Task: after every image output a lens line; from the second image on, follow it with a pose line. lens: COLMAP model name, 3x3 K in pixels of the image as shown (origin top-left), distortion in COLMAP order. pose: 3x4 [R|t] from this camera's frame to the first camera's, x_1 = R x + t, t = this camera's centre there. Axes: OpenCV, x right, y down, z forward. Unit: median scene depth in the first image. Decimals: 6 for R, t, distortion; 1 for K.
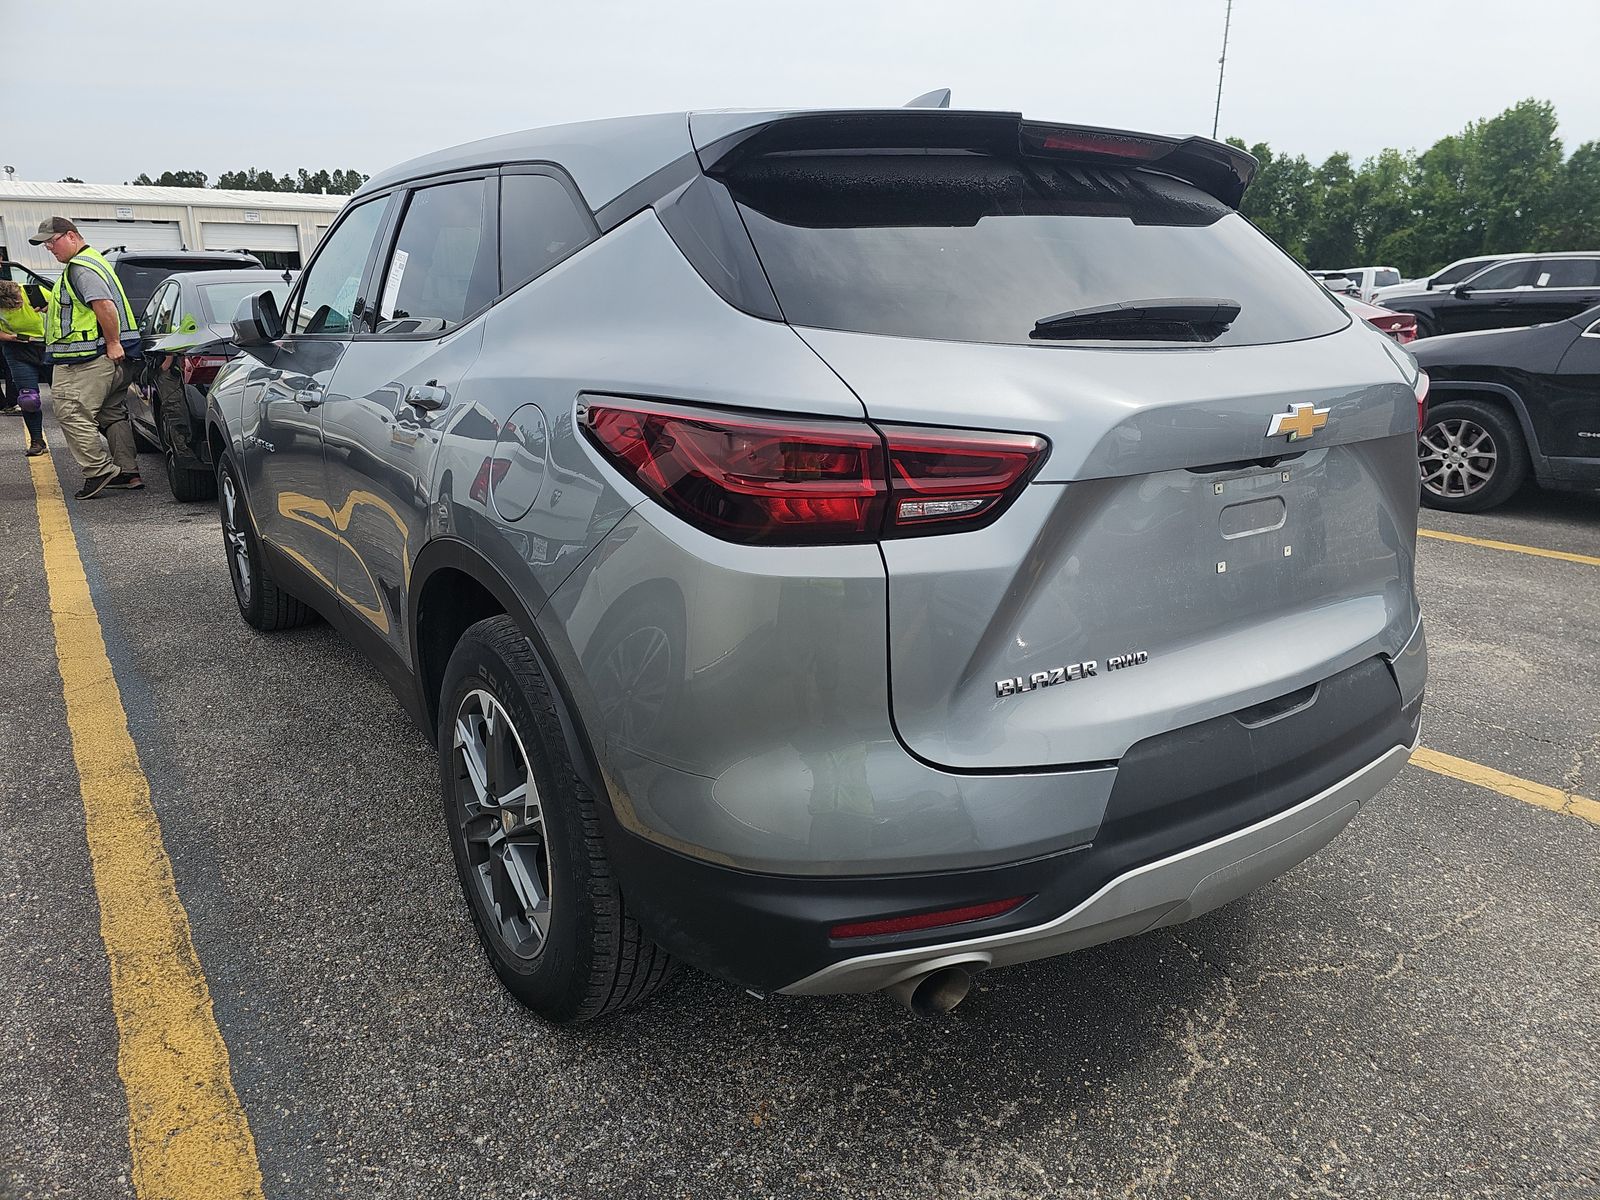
lens RADIAL K [[1061.1, 0, 800.0], [0, 1061.1, 600.0], [0, 0, 1]] dist [0.062430, -0.062017]
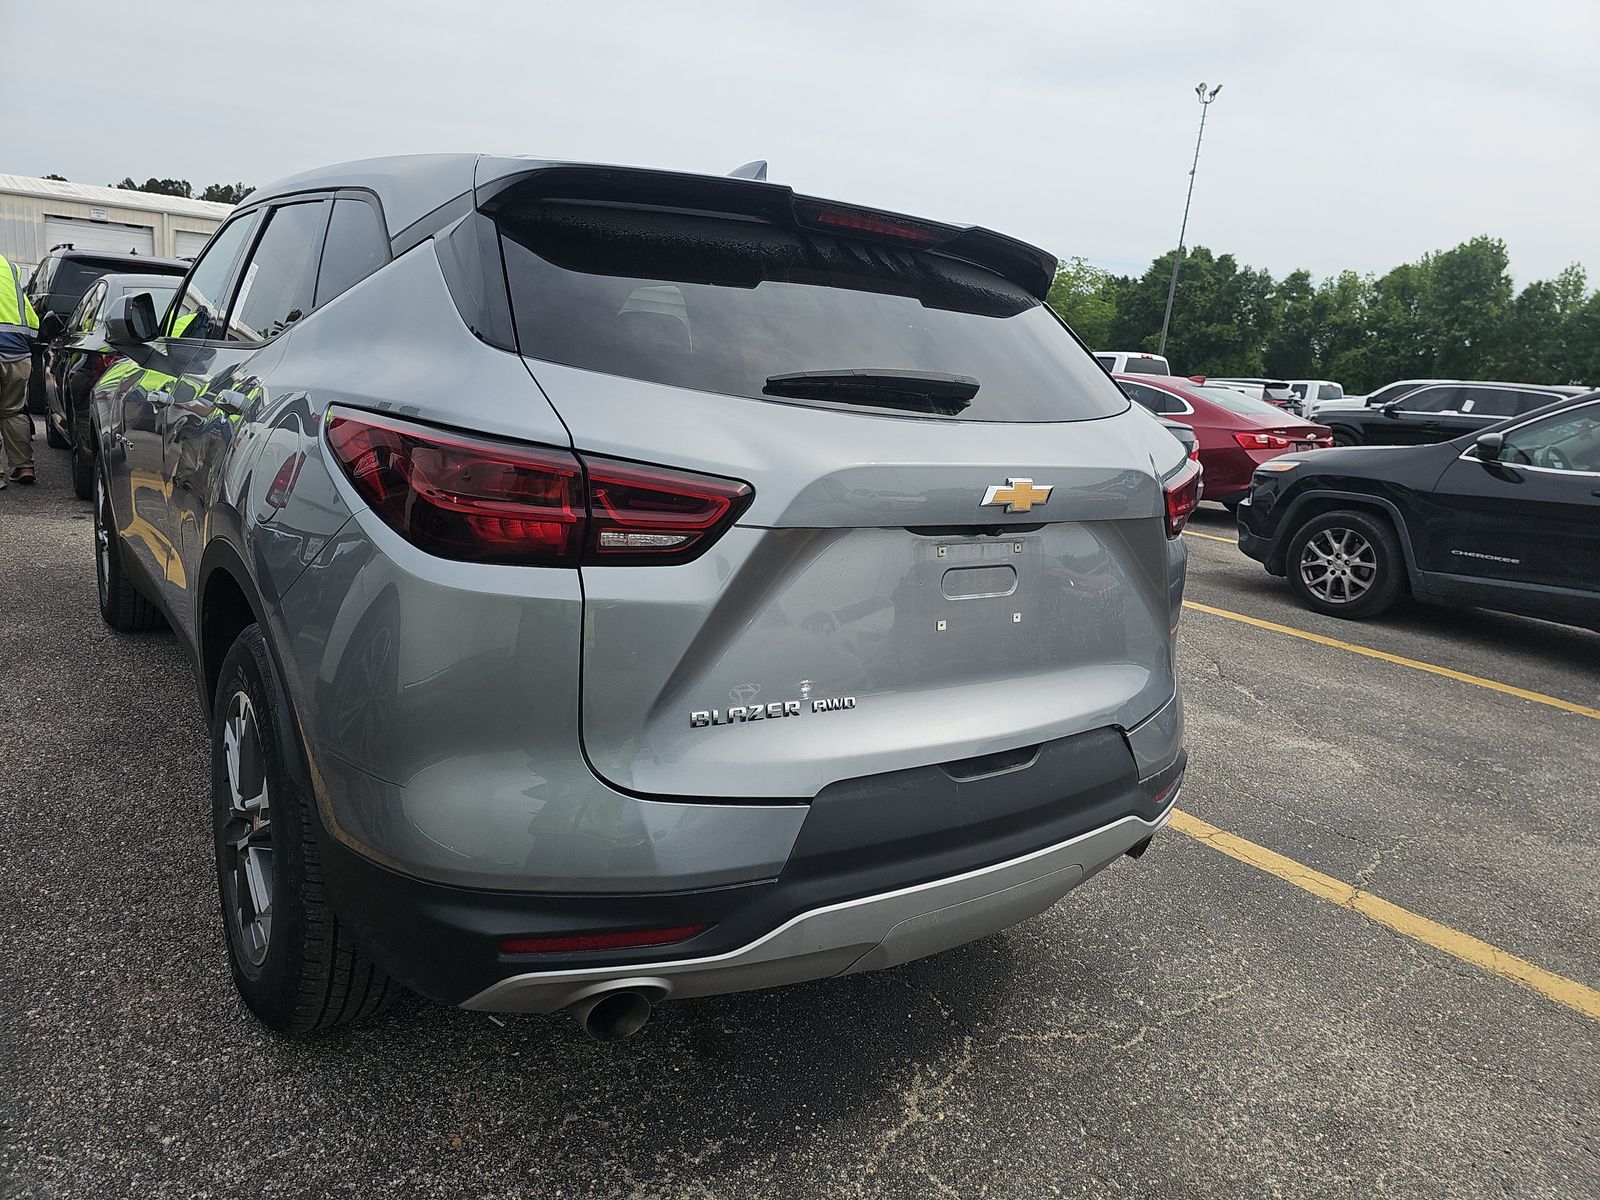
lens RADIAL K [[1066.6, 0, 785.5], [0, 1066.6, 596.5], [0, 0, 1]] dist [0.061269, -0.063289]
pose [[0.995933, 0.085212, 0.029268, 0.180277], [-0.083342, 0.994709, -0.060064, 0.014663], [-0.034231, 0.057381, 0.997765, -0.038977]]
